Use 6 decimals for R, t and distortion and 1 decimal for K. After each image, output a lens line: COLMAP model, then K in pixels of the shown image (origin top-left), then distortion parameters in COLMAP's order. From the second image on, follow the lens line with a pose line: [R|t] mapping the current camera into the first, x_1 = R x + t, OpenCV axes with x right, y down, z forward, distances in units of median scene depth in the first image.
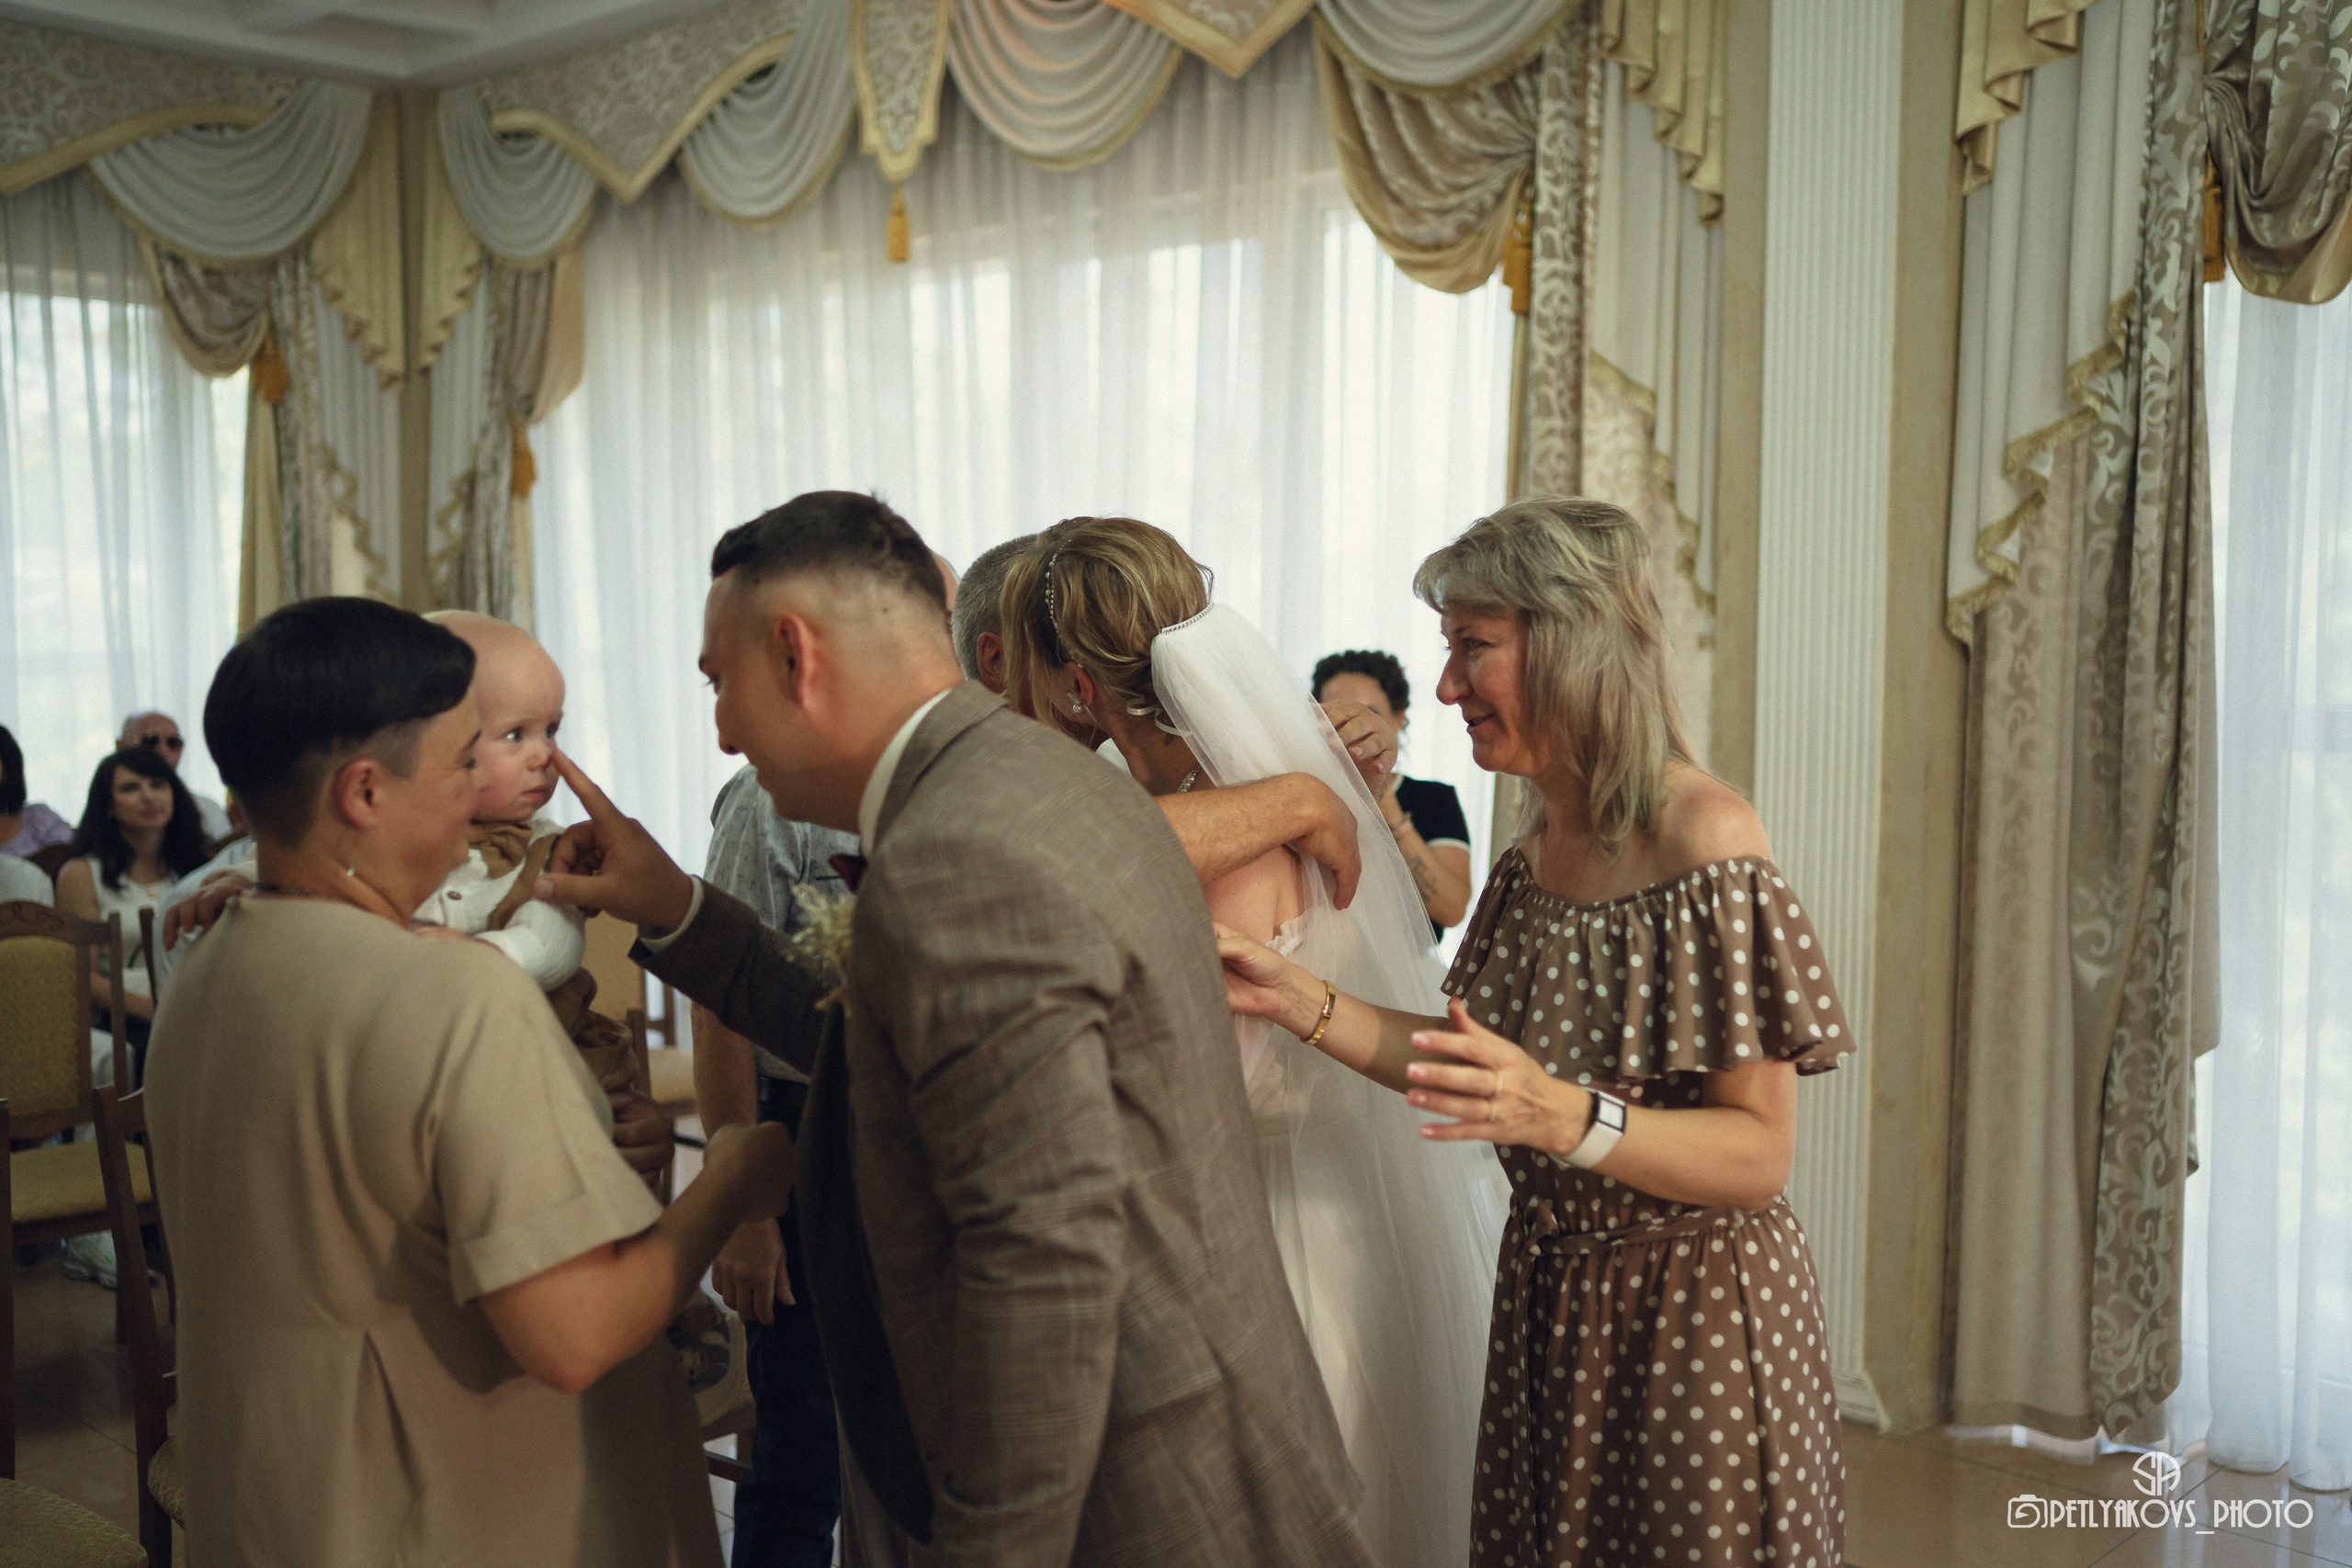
lens RADIAL K [[2271.0, 0, 1182.4], [0, 2271.0, 801.8], [0, 0, 1]] dist [0.020932, 0.000000]
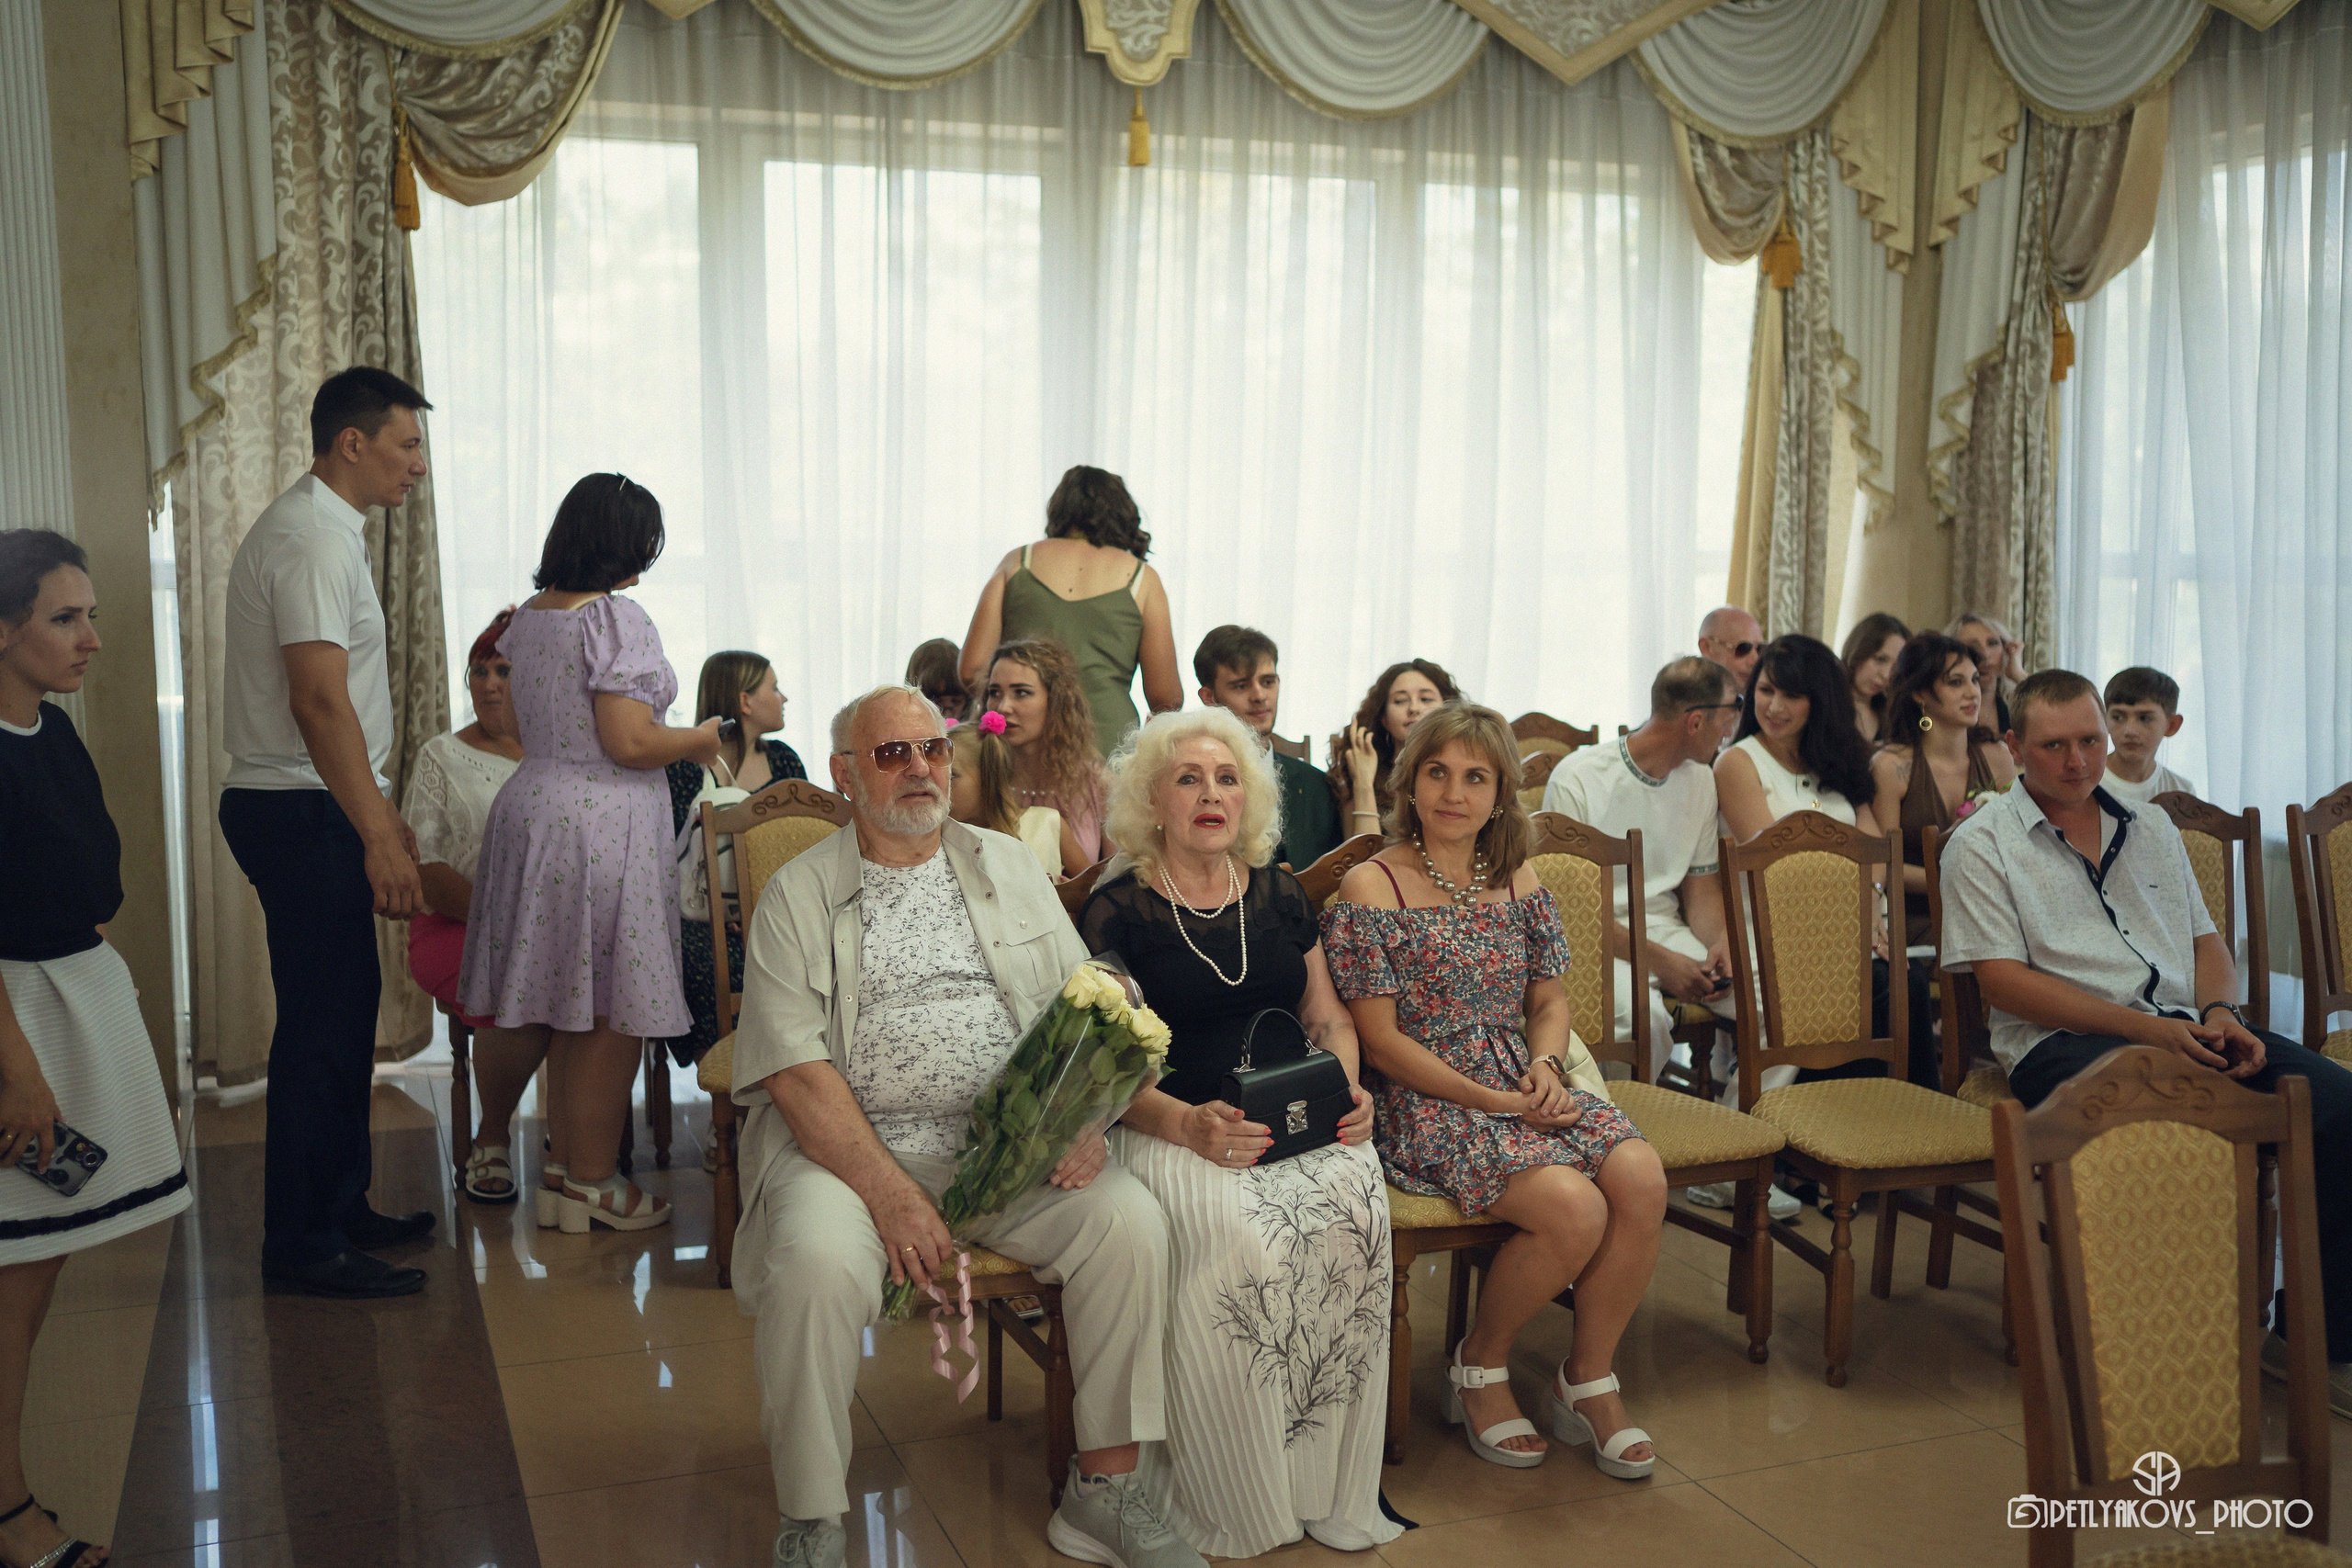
lens RADIAL K [[2271.0, 0, 1230.6], [0, 2271.0, 753.9], [0, 0, 1]] dist [0.020932, 0.000000]
pose [[0.904284, 0.041801, -0.424880, -0.248382], [-0.035987, 0.999117, 0.021705, 0.007089], [0.425412, -0.004337, 0.904989, 0.058361]]
